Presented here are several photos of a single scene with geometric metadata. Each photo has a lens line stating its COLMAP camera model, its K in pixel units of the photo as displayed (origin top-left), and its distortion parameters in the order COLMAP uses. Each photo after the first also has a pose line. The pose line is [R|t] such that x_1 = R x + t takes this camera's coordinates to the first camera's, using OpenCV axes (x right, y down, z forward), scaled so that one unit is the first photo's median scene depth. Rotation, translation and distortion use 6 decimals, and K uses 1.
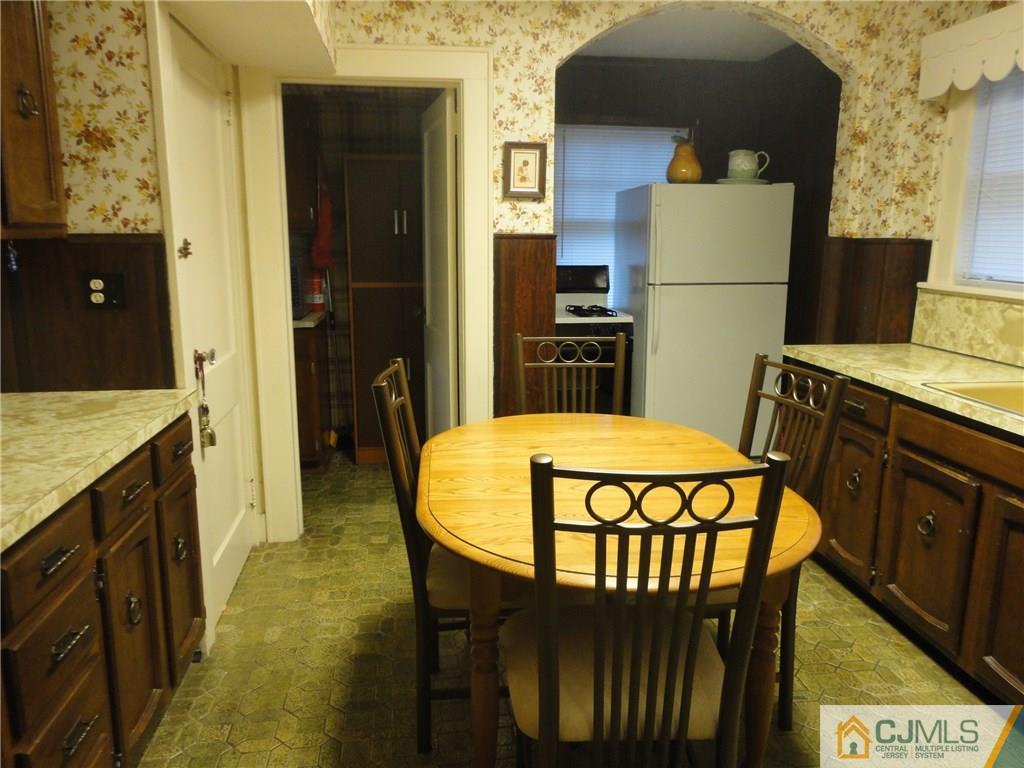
lens RADIAL K [[753.5, 0, 511.0], [0, 753.5, 380.6], [0, 0, 1]] dist [0.001942, 0.005999]
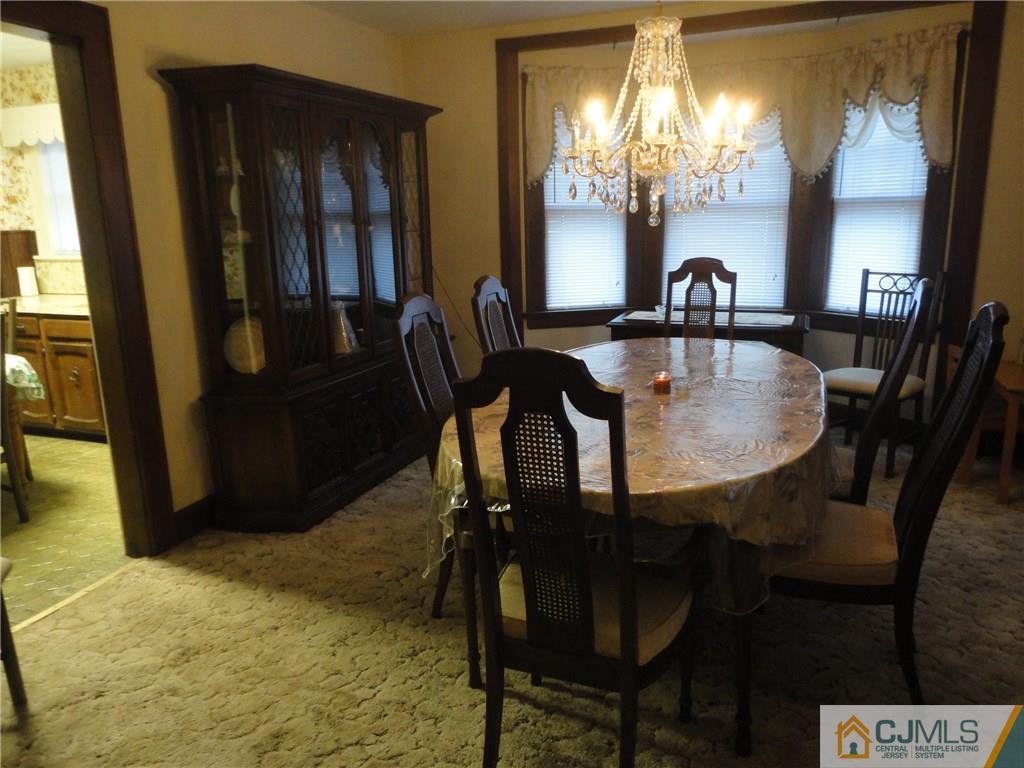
lens RADIAL K [[753.5, 0, 511.0], [0, 753.5, 380.6], [0, 0, 1]] dist [0.001942, 0.005999]
pose [[0.485956, -0.207783, 0.848925, -0.462416], [0.196923, 0.972382, 0.125275, 0.148939], [-0.851509, 0.106295, 0.513452, -0.795339]]
